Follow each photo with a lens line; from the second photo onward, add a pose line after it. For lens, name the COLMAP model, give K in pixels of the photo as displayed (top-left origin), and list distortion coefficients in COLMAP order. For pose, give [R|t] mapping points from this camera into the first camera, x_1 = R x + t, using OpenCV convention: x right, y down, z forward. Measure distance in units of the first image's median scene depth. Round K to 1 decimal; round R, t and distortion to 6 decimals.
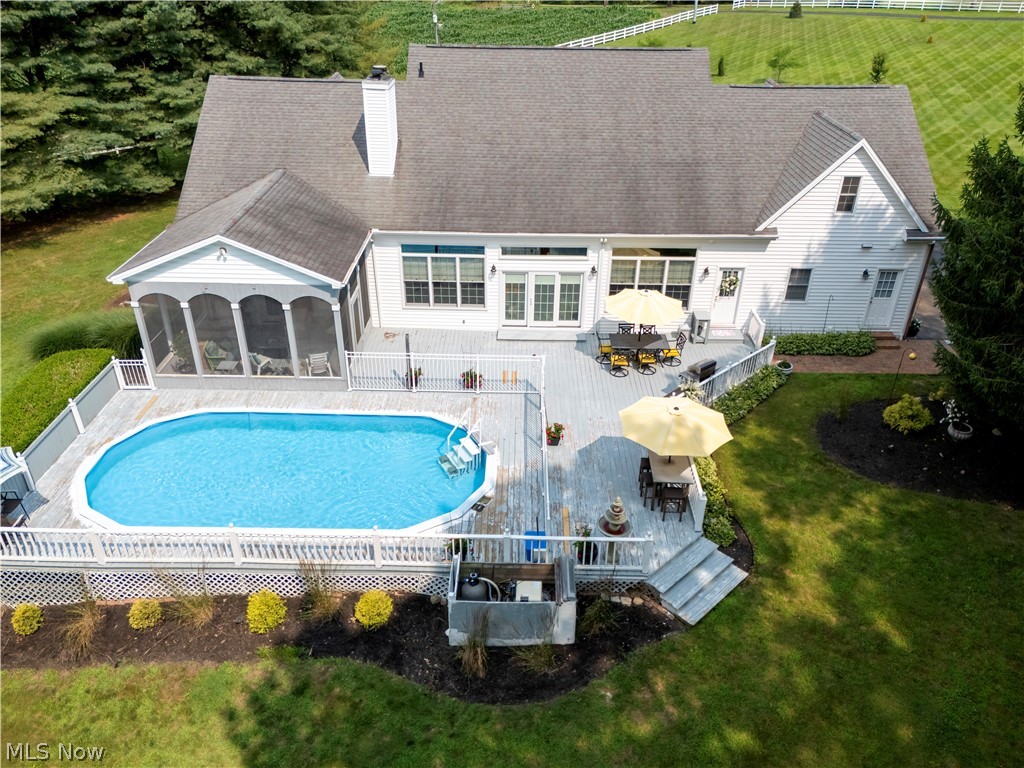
lens RADIAL K [[746.6, 0, 508.7], [0, 746.6, 390.3], [0, 0, 1]] dist [0.057105, -0.033013]
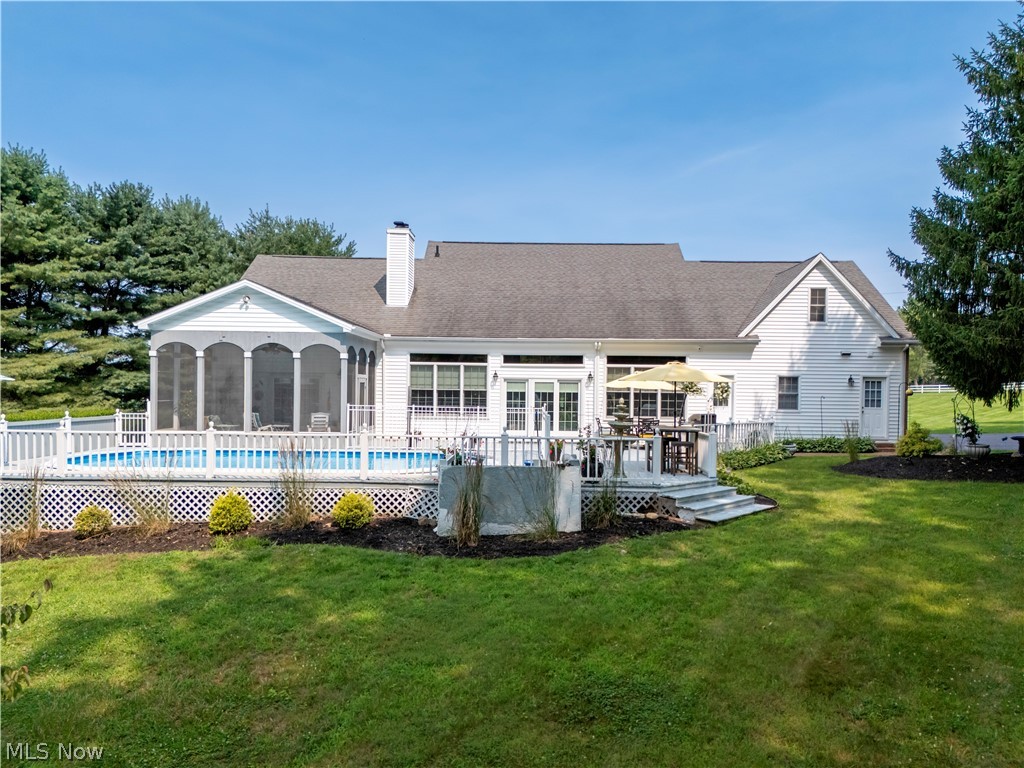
lens RADIAL K [[746.6, 0, 507.9], [0, 746.6, 463.1], [0, 0, 1]] dist [0.057105, -0.033013]
pose [[0.999956, 0.005045, -0.007942, 0.006389], [-0.008261, 0.874788, -0.484435, 0.458321], [0.004504, 0.484479, 0.874791, 0.138756]]
